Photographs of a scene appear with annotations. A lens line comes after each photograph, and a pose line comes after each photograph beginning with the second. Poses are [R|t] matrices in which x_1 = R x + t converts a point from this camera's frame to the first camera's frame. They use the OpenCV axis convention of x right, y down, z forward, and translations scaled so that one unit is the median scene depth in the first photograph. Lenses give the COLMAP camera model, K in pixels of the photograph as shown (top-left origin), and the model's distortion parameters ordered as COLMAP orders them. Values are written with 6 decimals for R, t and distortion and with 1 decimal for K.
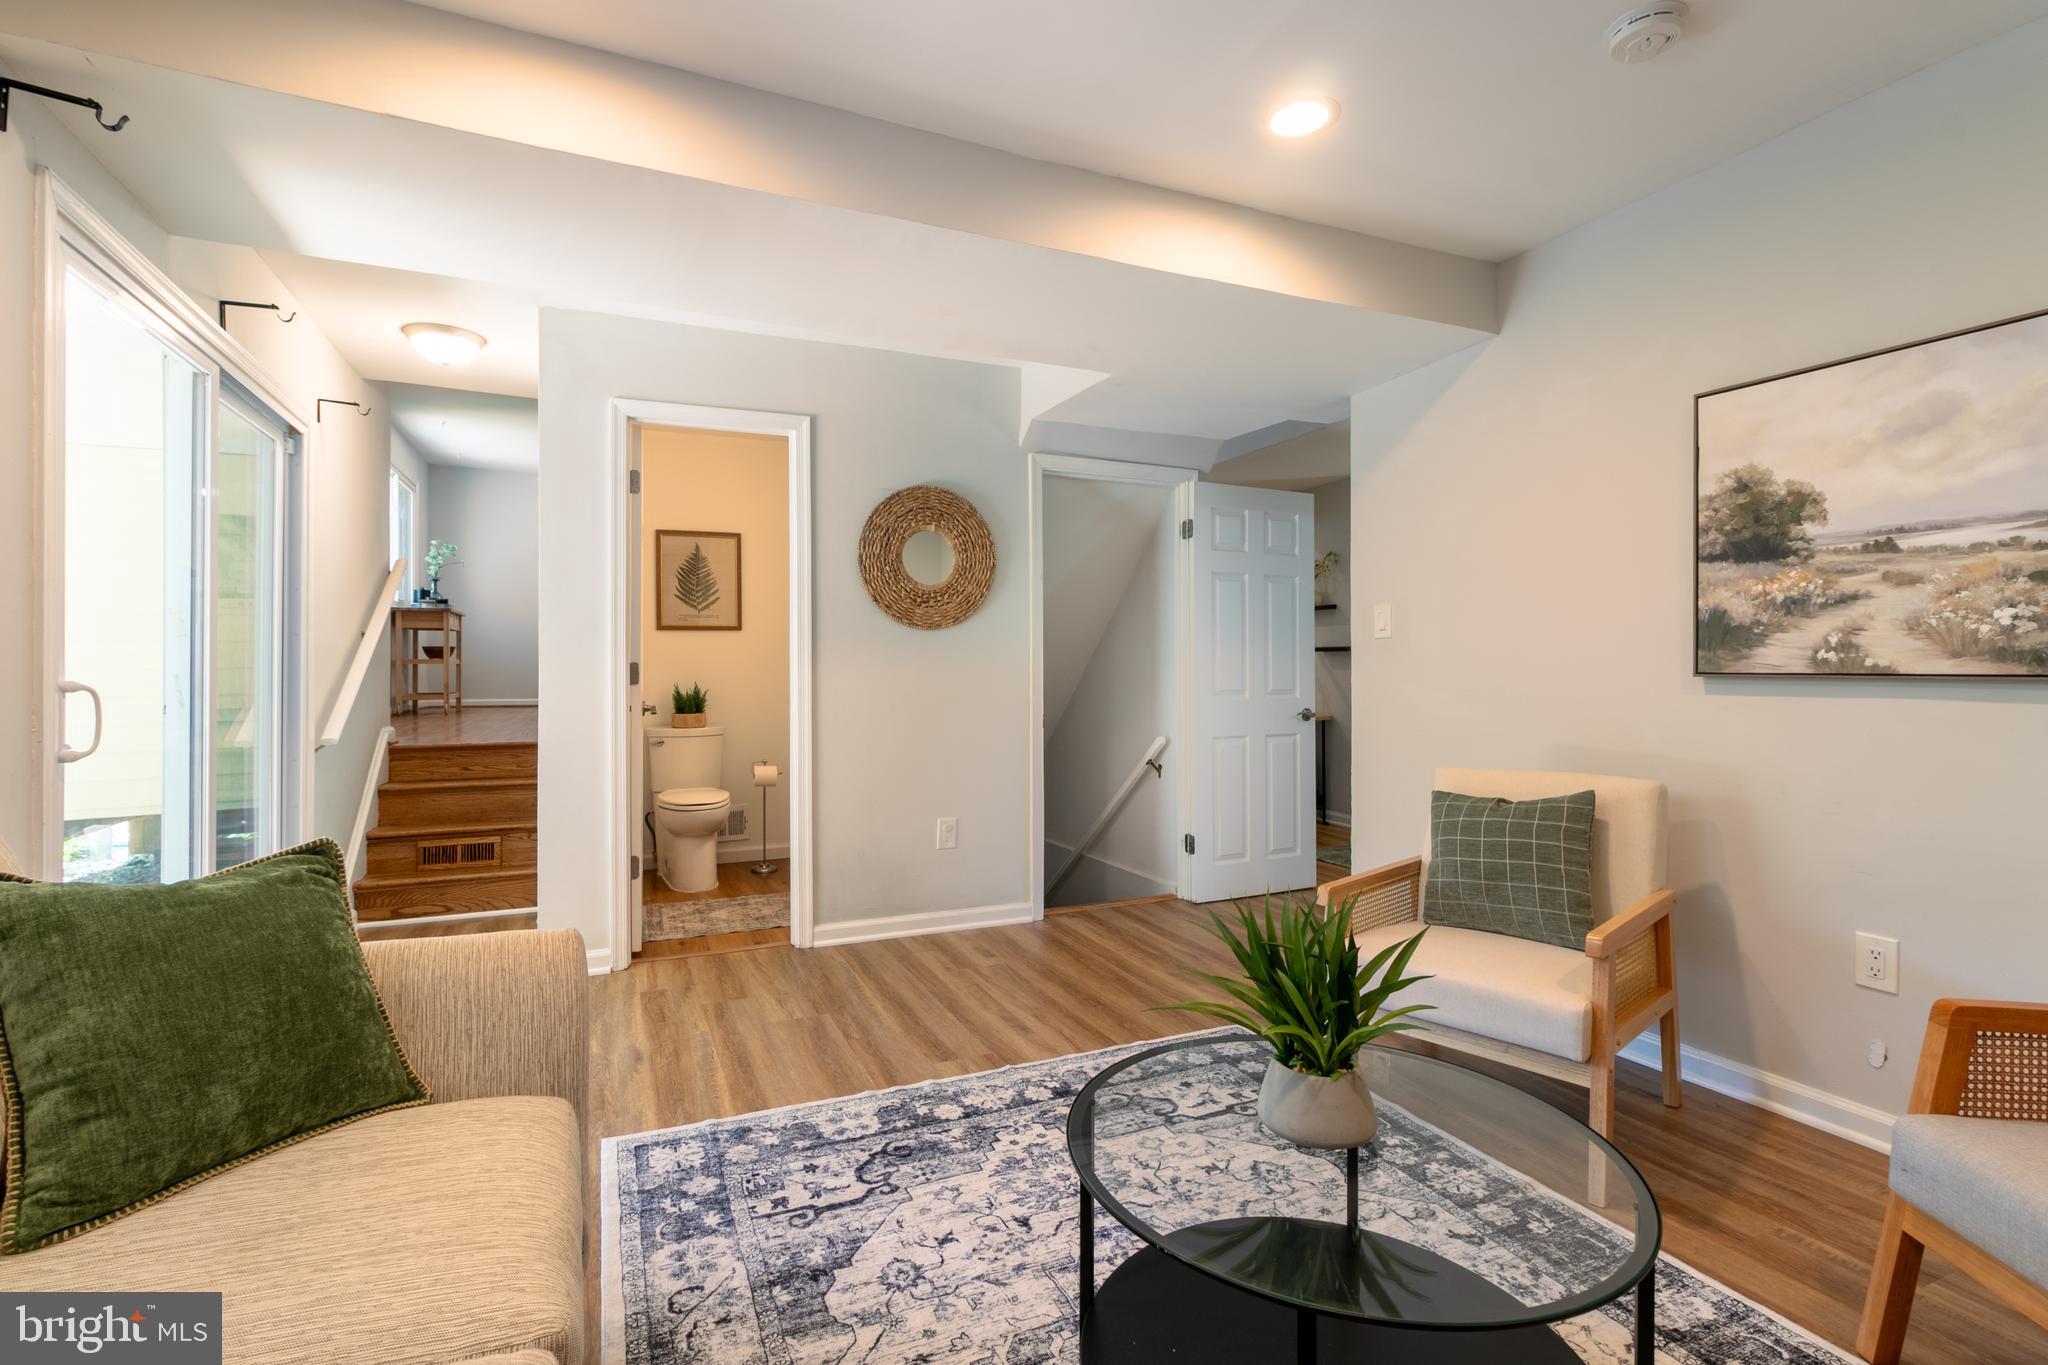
lens RADIAL K [[947.7, 0, 1018.6], [0, 947.7, 671.7], [0, 0, 1]] dist [0.001081, 0.000473]
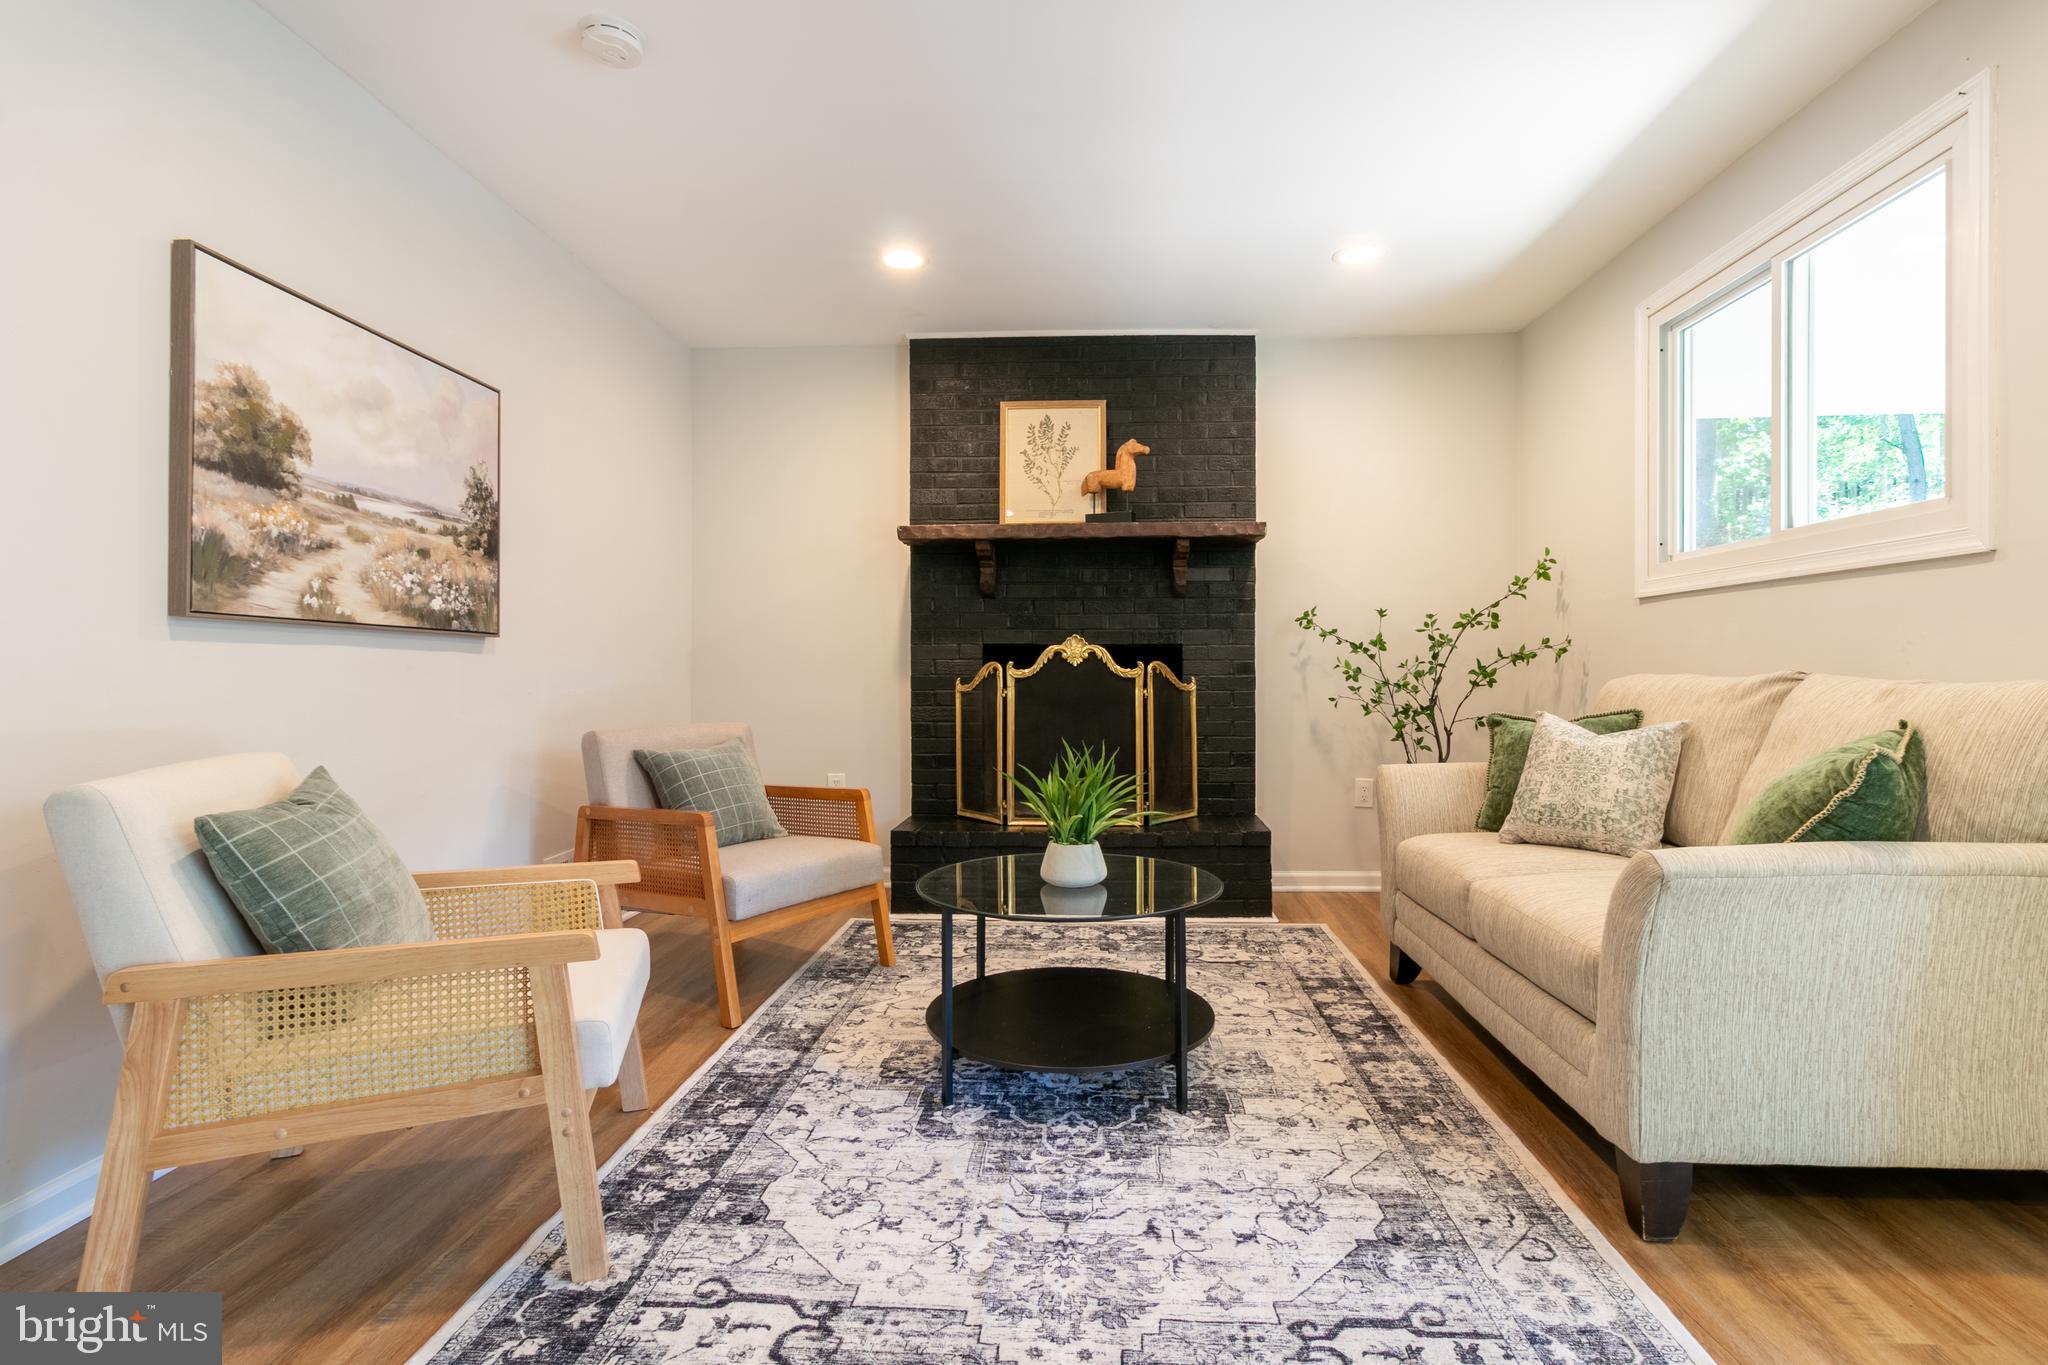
lens RADIAL K [[965.2, 0, 1057.5], [0, 965.2, 662.0], [0, 0, 1]] dist [0.003990, 0.000159]
pose [[-0.897301, 0.009746, 0.441311, -0.268397], [0.006472, 0.999939, -0.008924, 0.059812], [-0.441371, -0.005151, -0.897310, 1.578777]]
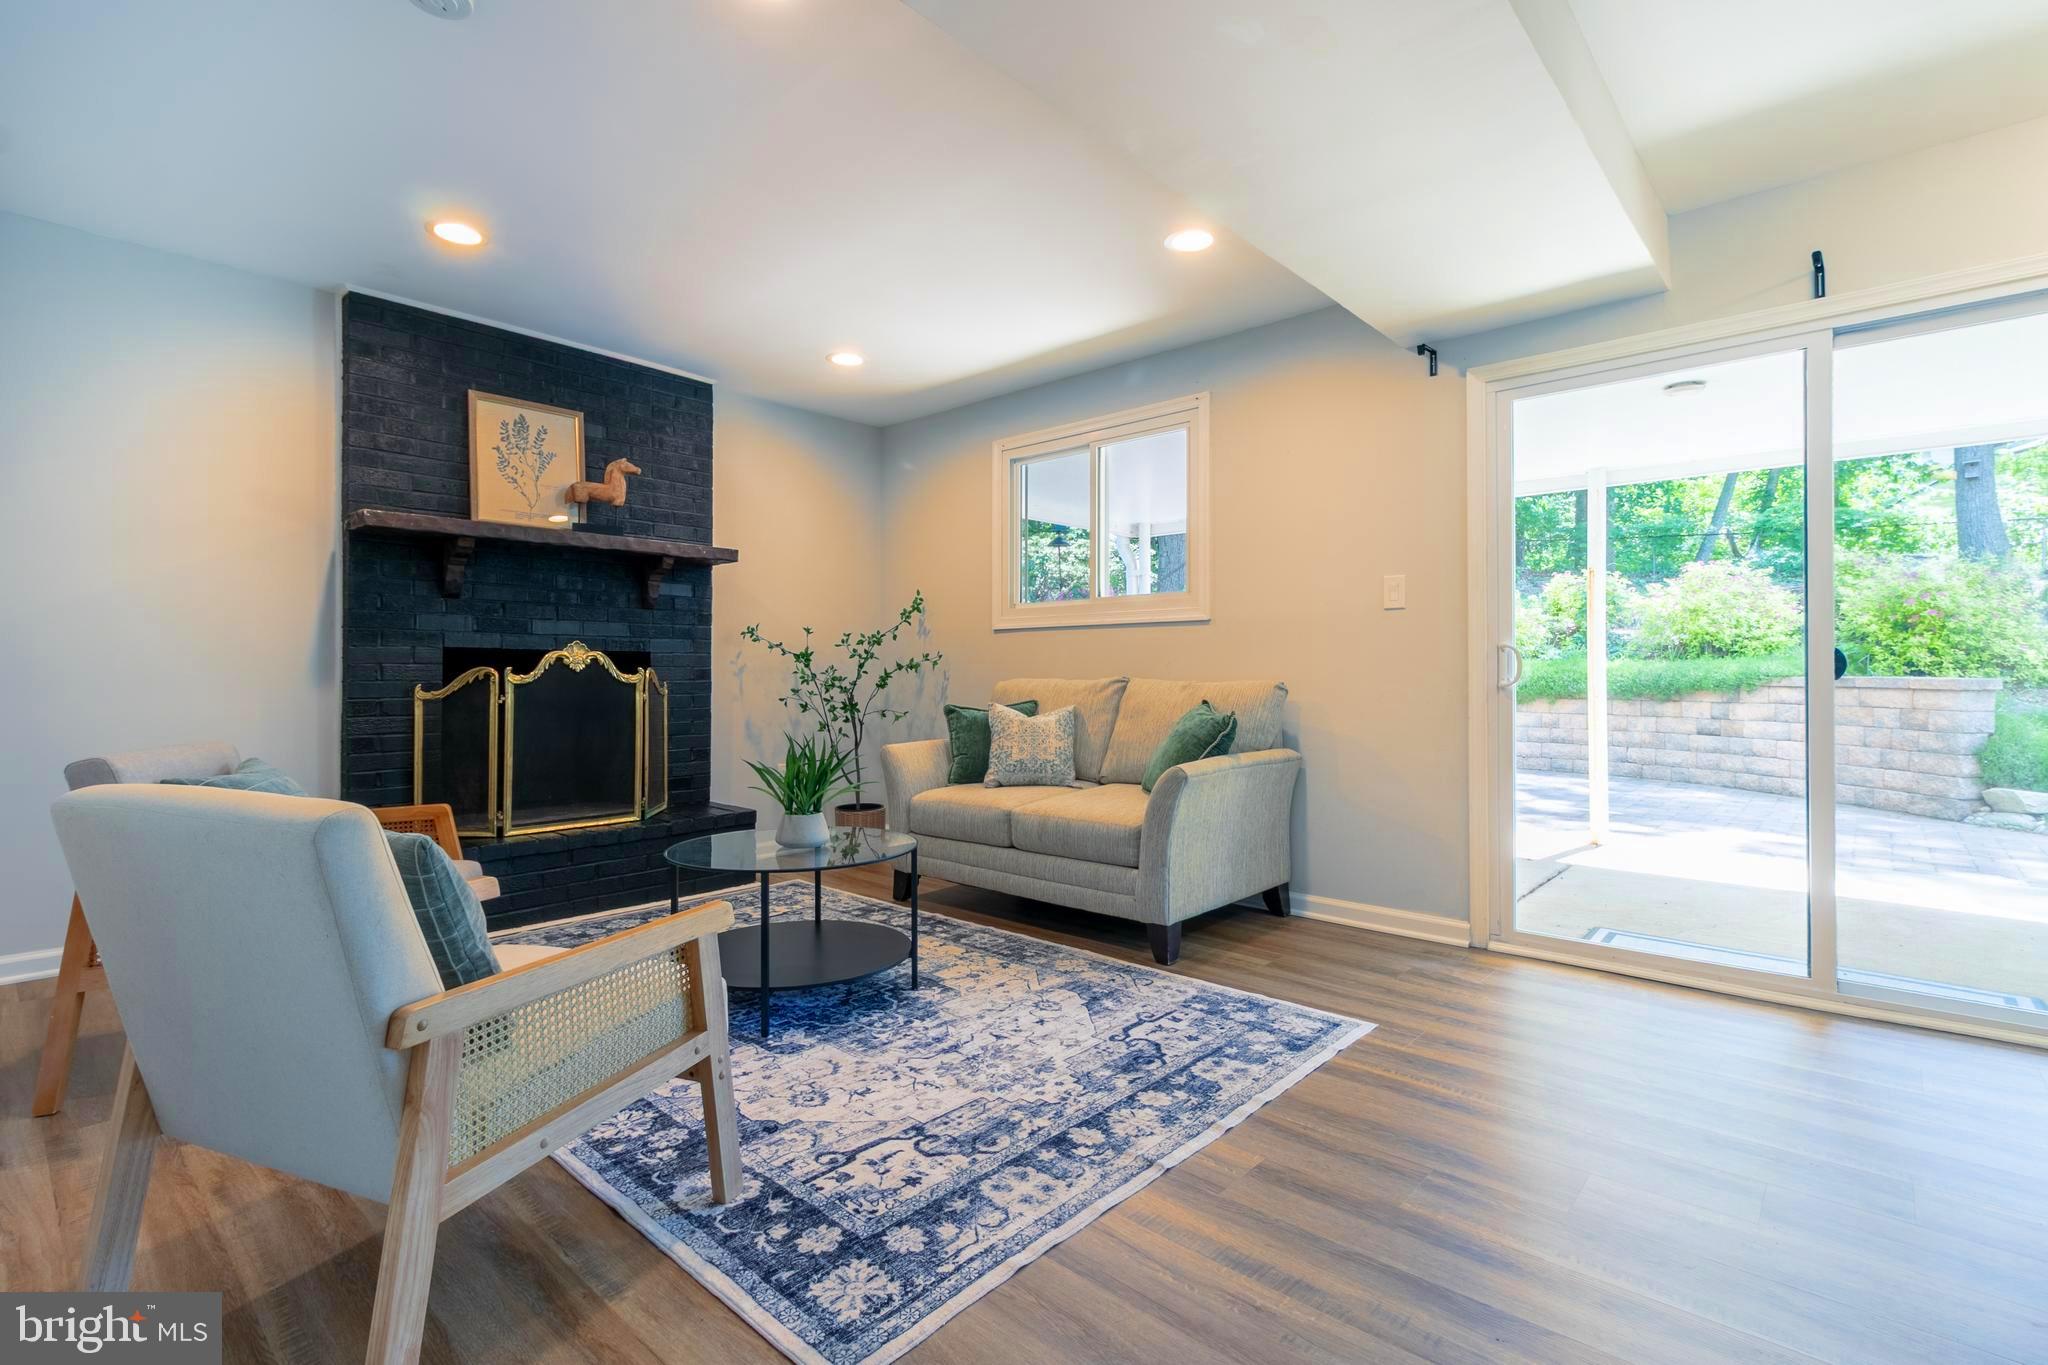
lens RADIAL K [[939.2, 0, 1021.6], [0, 939.2, 662.4], [0, 0, 1]] dist [0.003487, 0.000292]
pose [[-0.912246, -0.000673, -0.409643, 0.448869], [0.003943, 0.999938, -0.010423, 0.055868], [0.409624, -0.011124, -0.912186, 1.924483]]
